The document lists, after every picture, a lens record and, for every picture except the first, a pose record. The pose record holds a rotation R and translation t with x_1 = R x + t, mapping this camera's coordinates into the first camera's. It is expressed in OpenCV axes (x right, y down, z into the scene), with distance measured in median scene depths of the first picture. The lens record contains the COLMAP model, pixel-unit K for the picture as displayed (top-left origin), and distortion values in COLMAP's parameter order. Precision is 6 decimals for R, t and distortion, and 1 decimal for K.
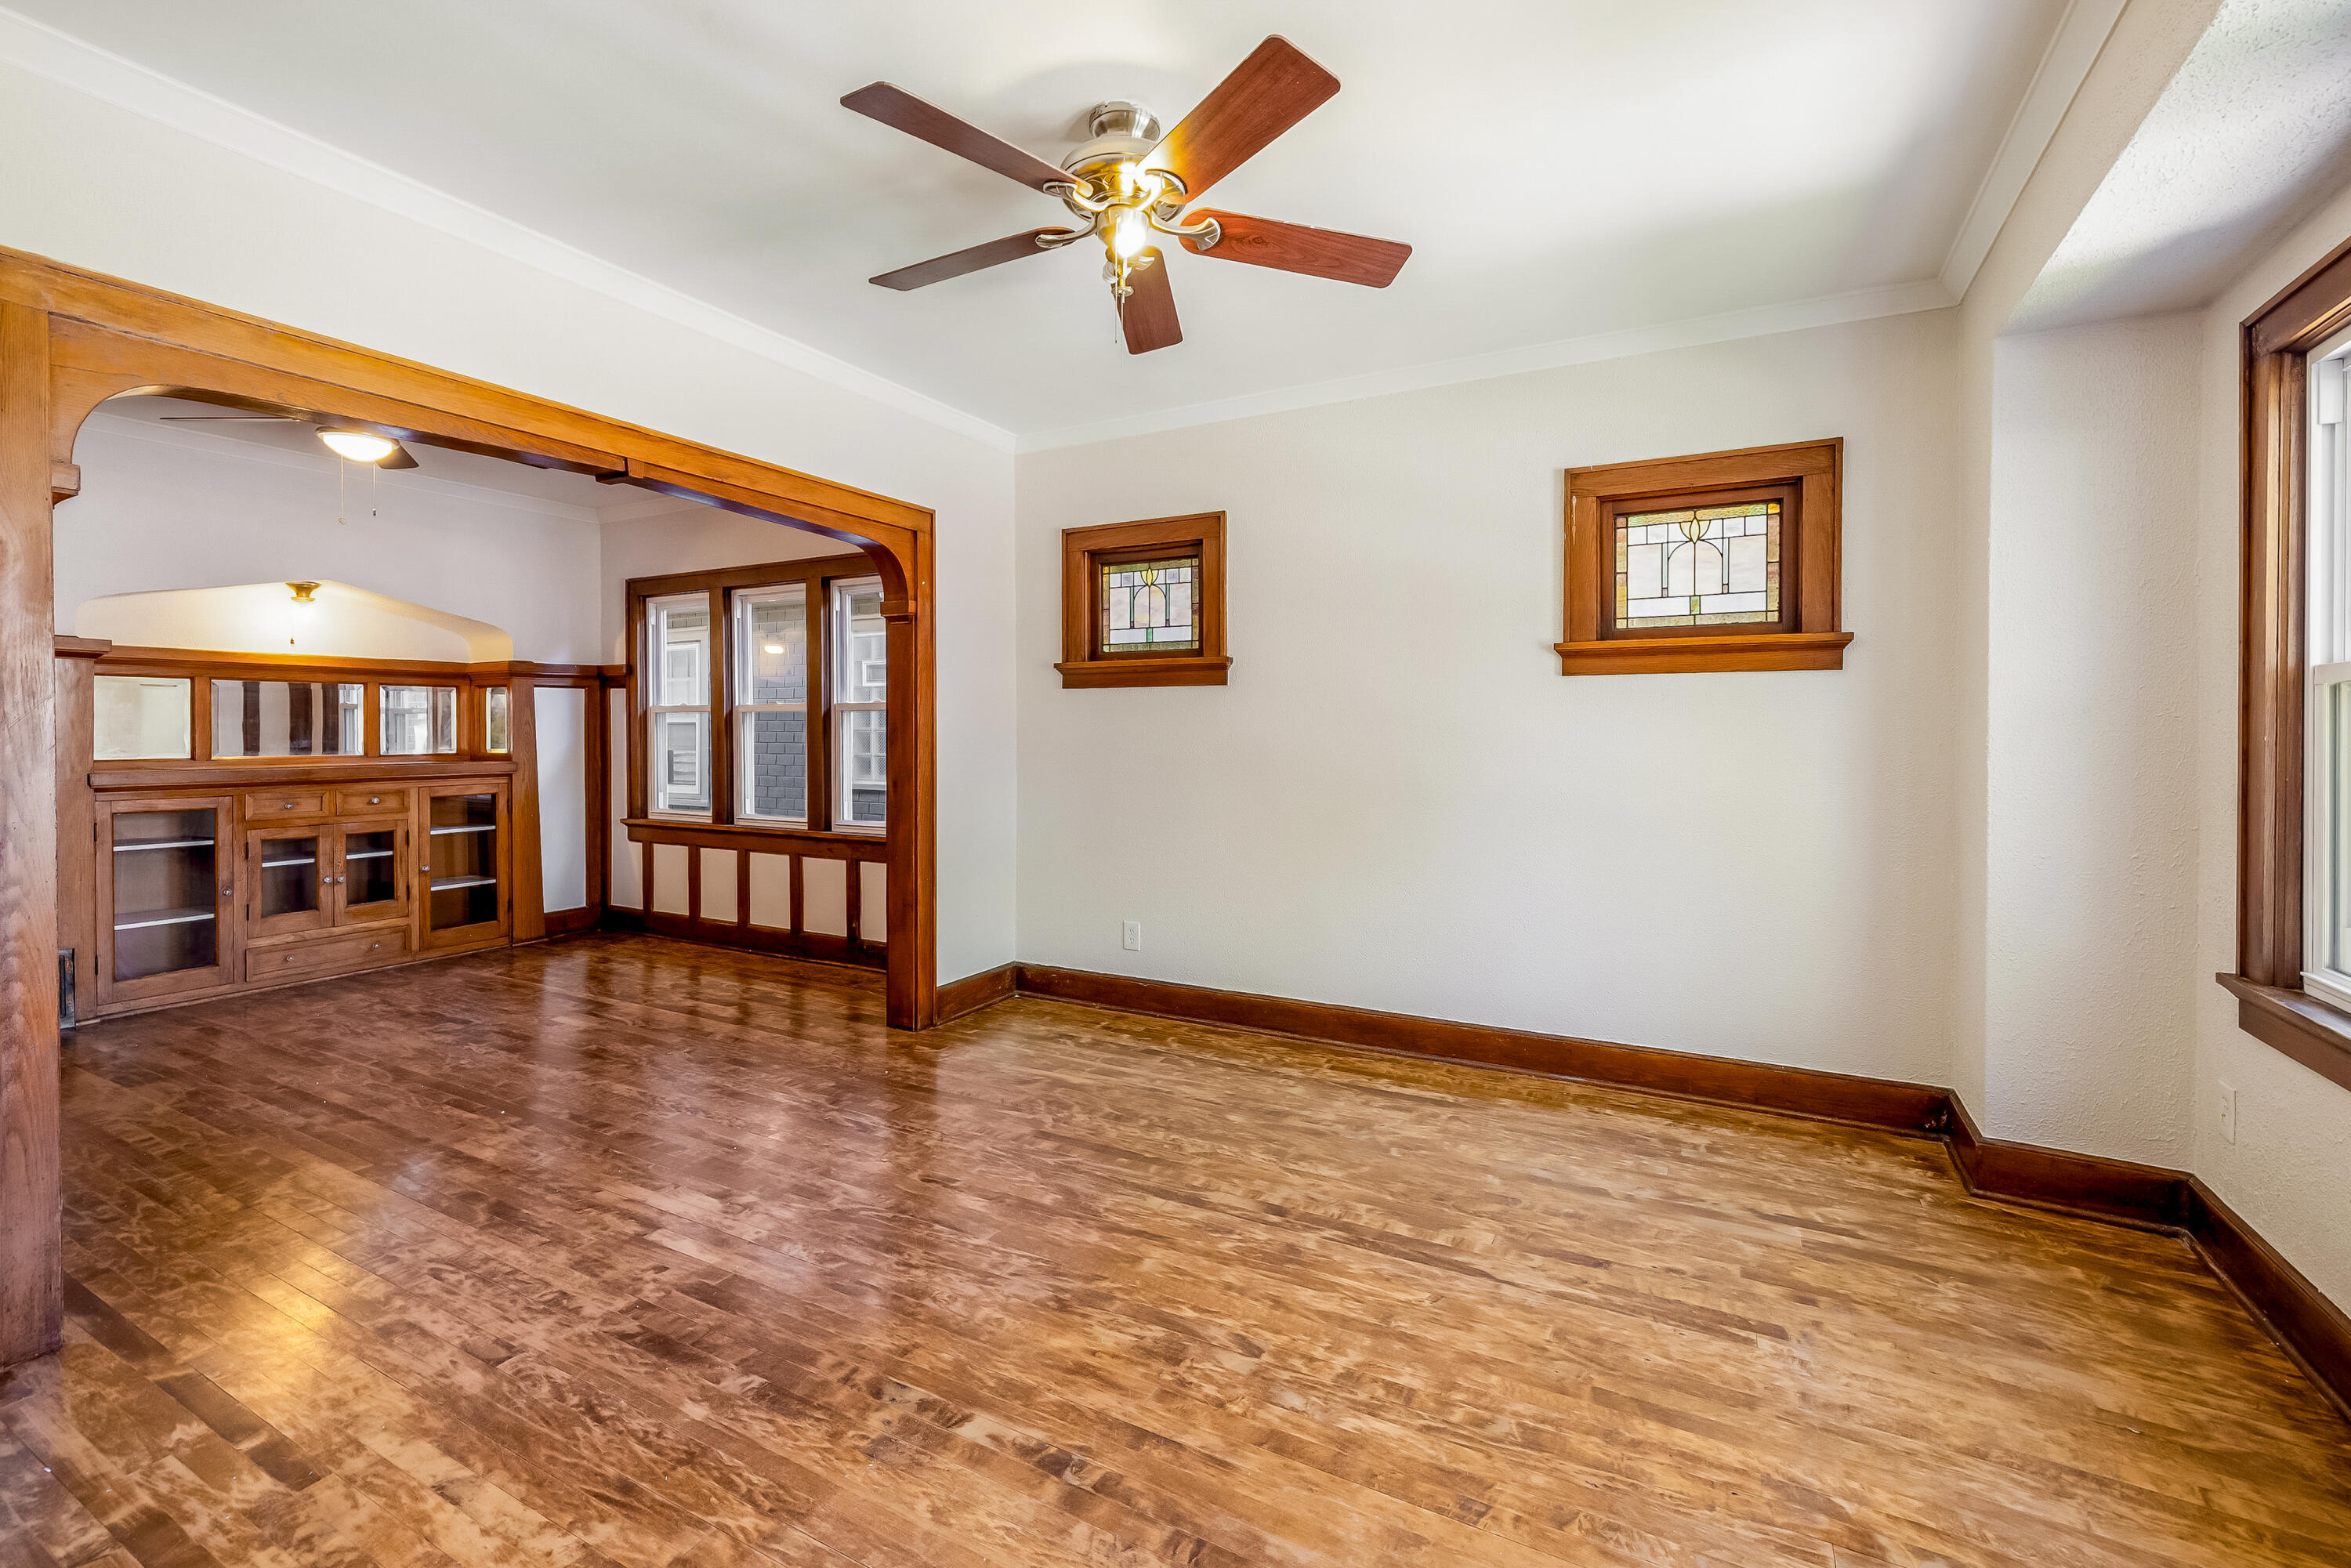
lens RADIAL K [[1035.2, 0, 1143.3], [0, 1035.2, 744.8], [0, 0, 1]] dist [0.000272, 0.000335]
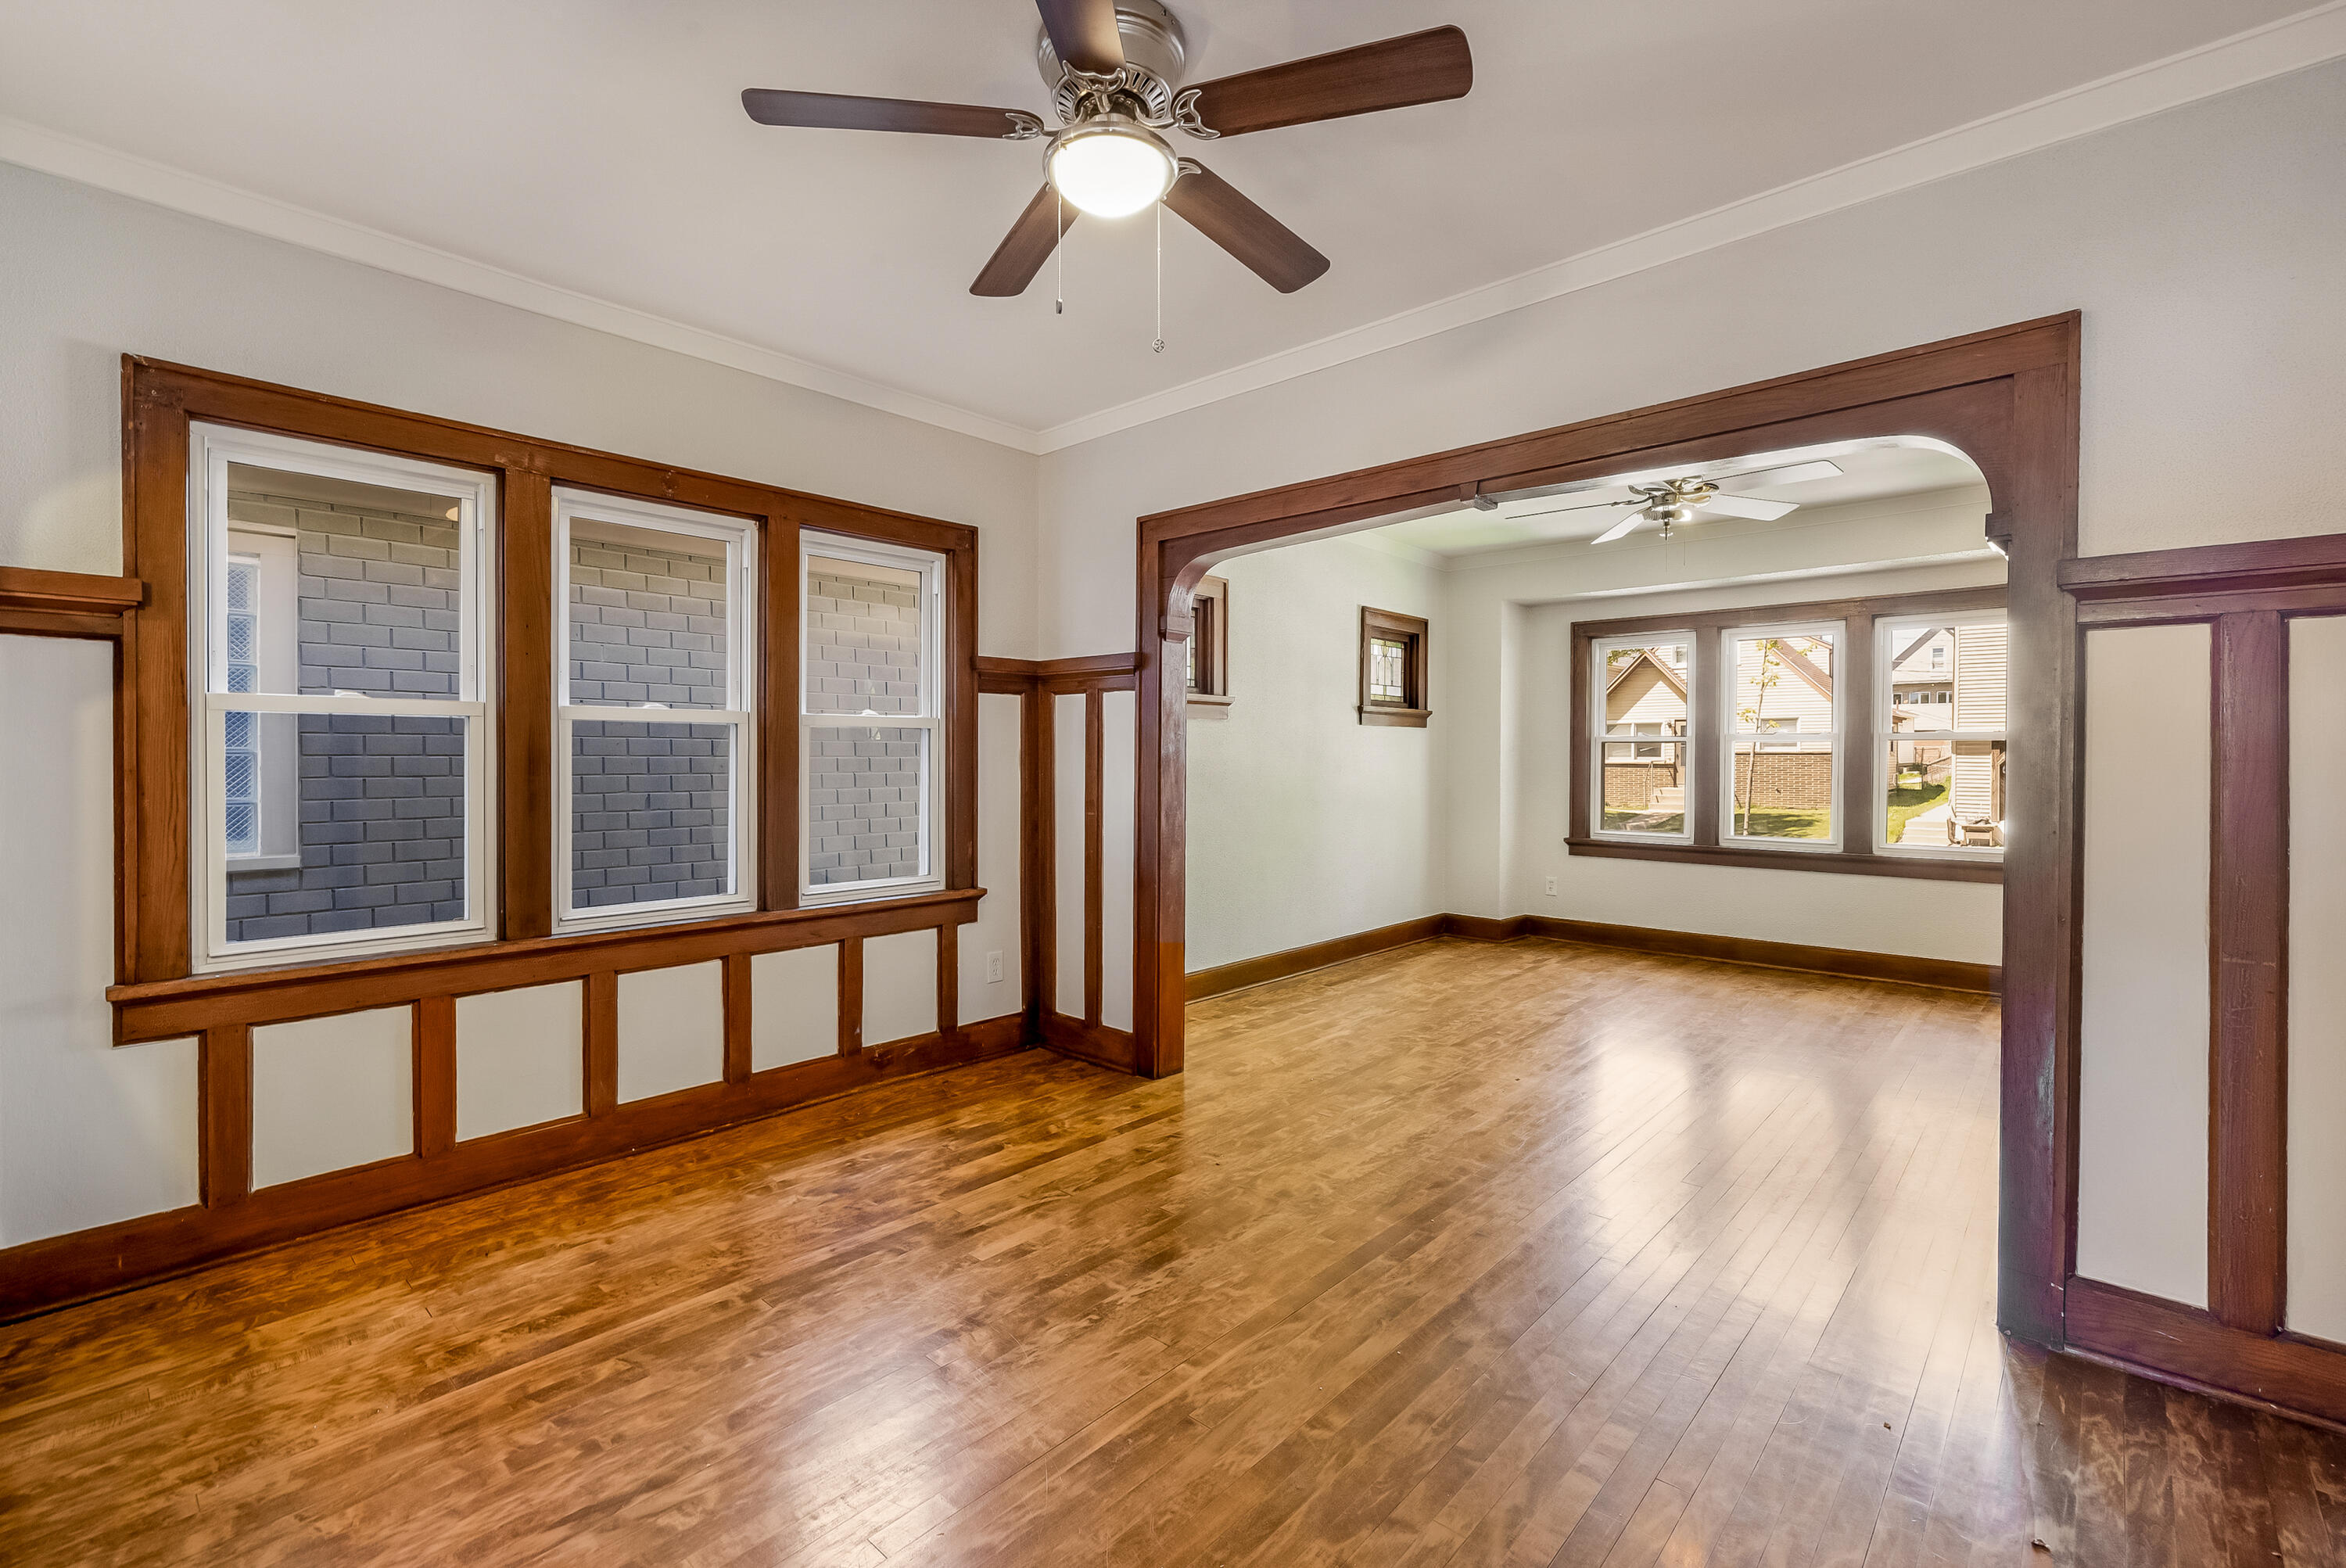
lens RADIAL K [[997.4, 0, 1159.3], [0, 997.4, 768.6], [0, 0, 1]] dist [-0.001793, -0.000289]
pose [[0.227039, -0.013006, 0.973799, -0.809716], [0.011017, 0.999881, 0.010786, -0.008477], [-0.973823, 0.008279, 0.227155, 0.586659]]
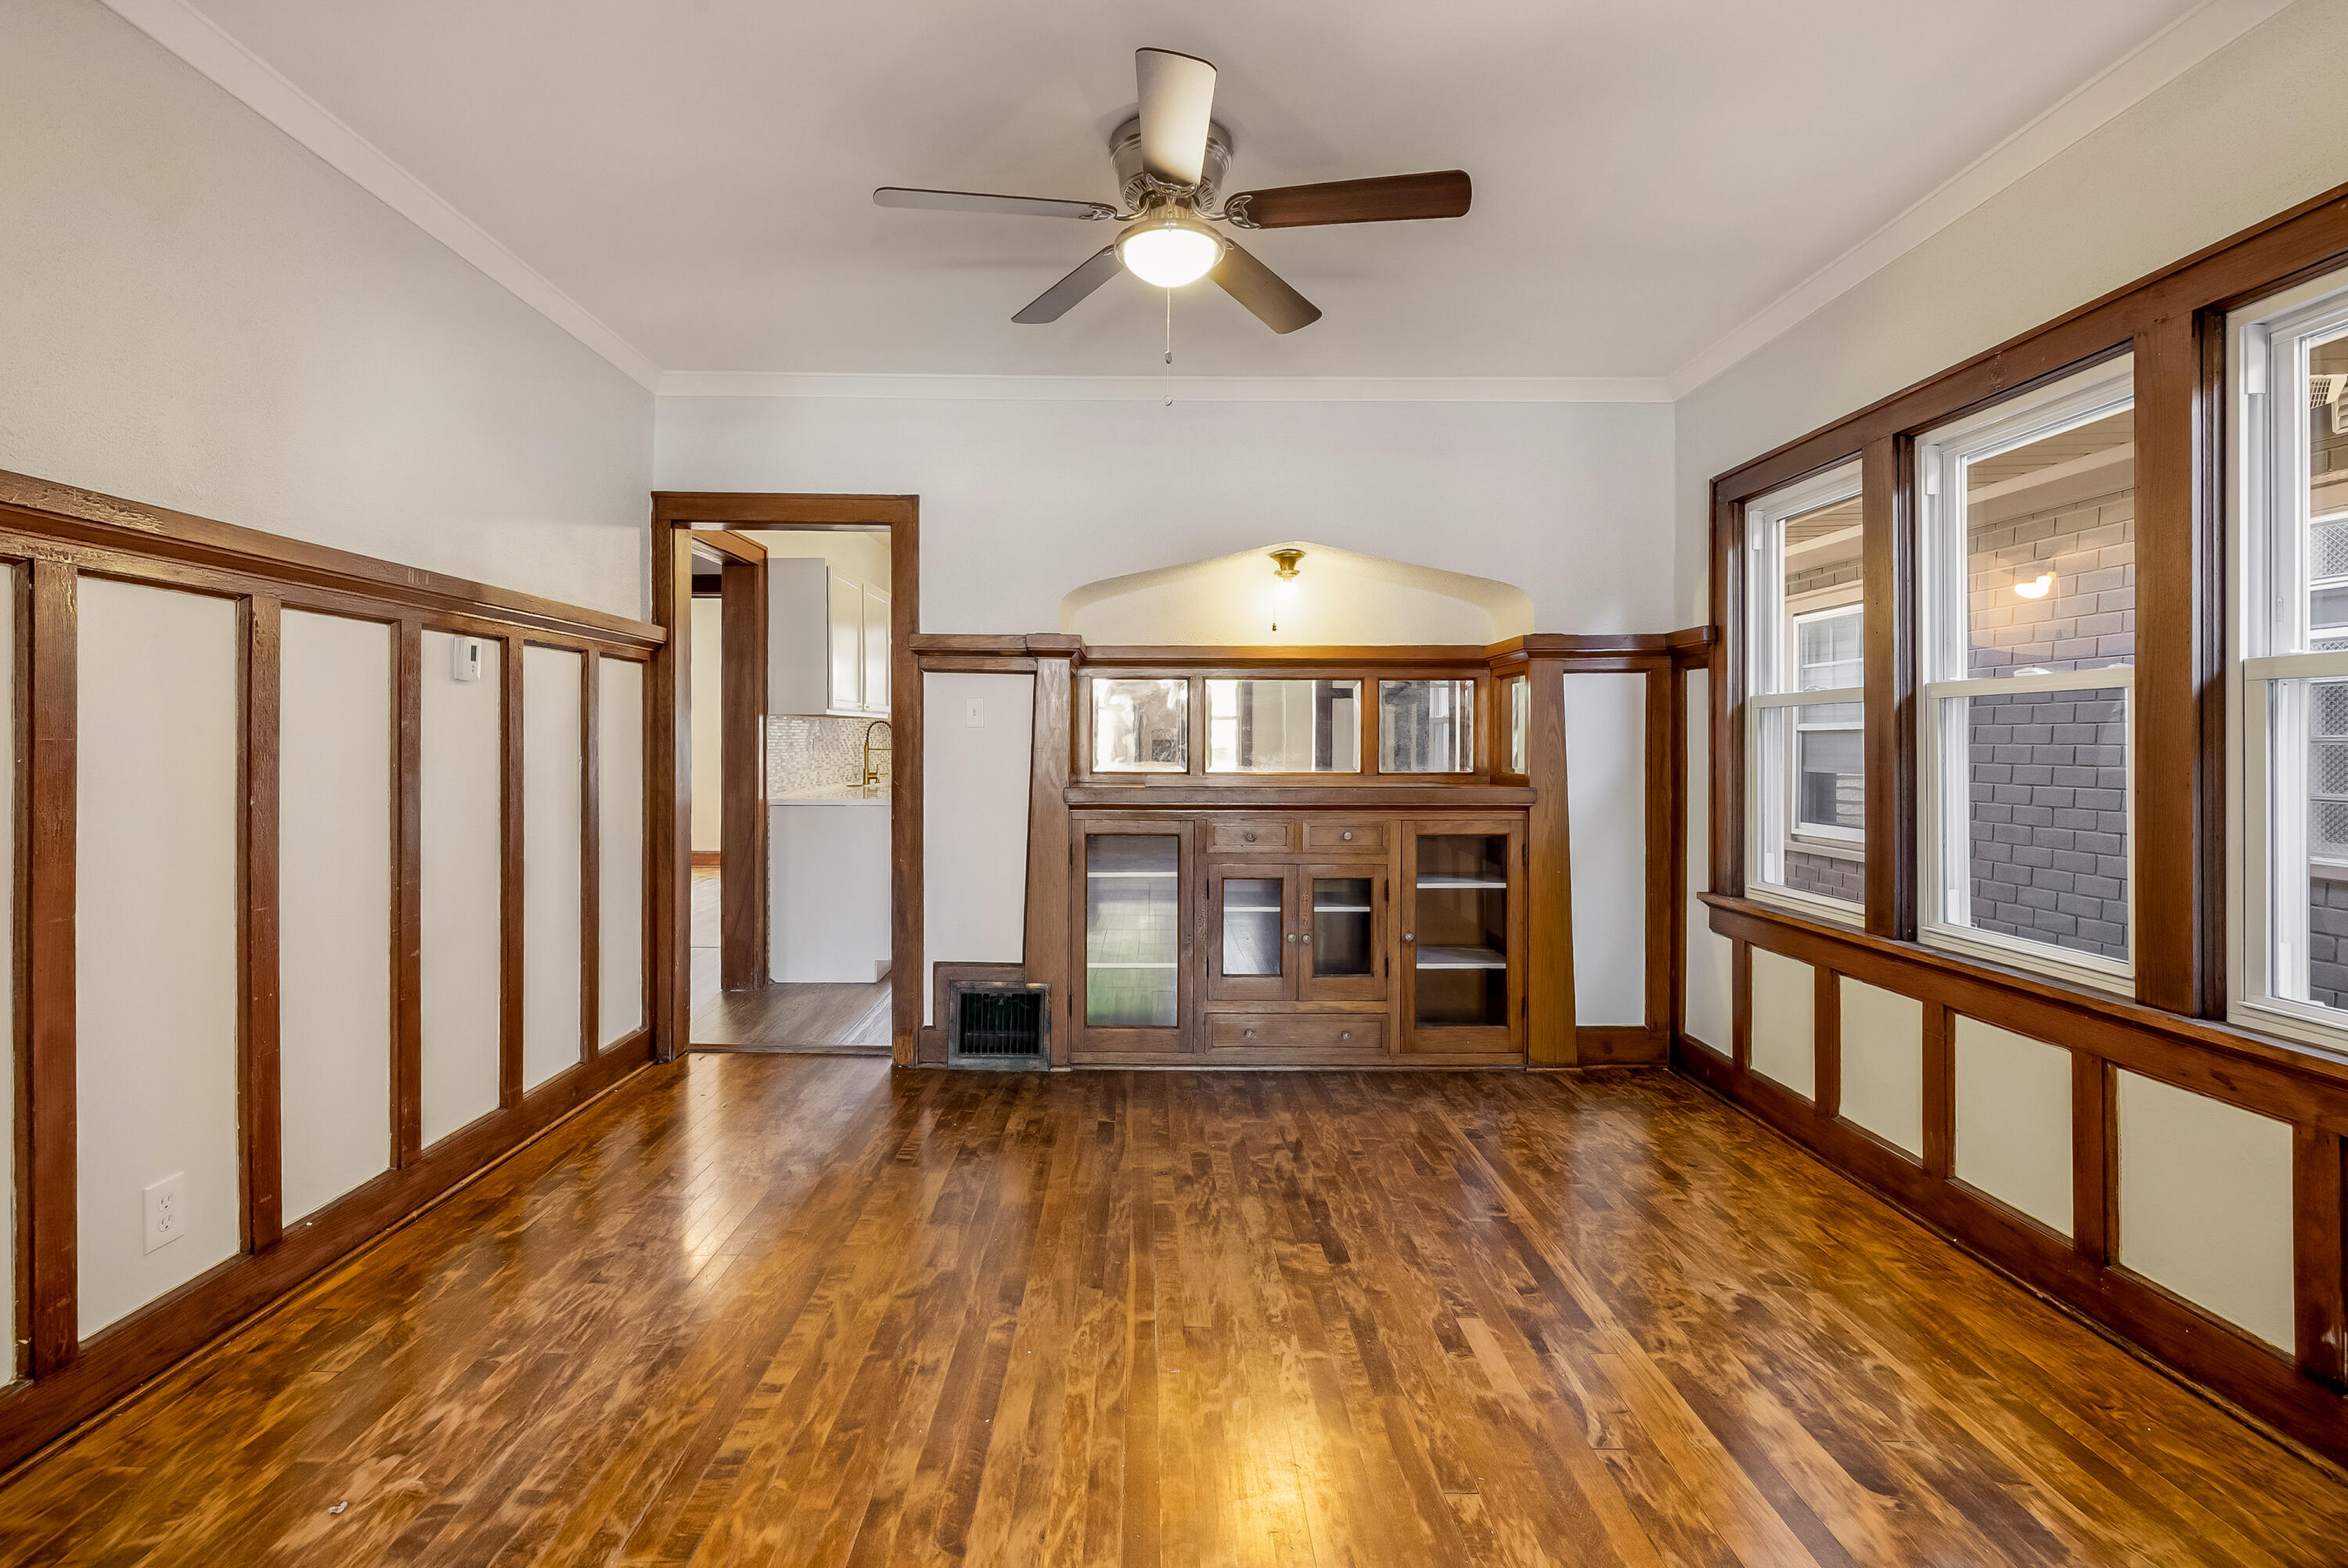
lens RADIAL K [[1033.8, 0, 1141.9], [0, 1033.8, 744.8], [0, 0, 1]] dist [0.000272, 0.000335]
pose [[0.497210, 0.001683, -0.867629, -0.167085], [-0.014638, 0.999872, -0.006449, -0.002994], [0.867507, 0.015907, 0.497171, 0.468947]]
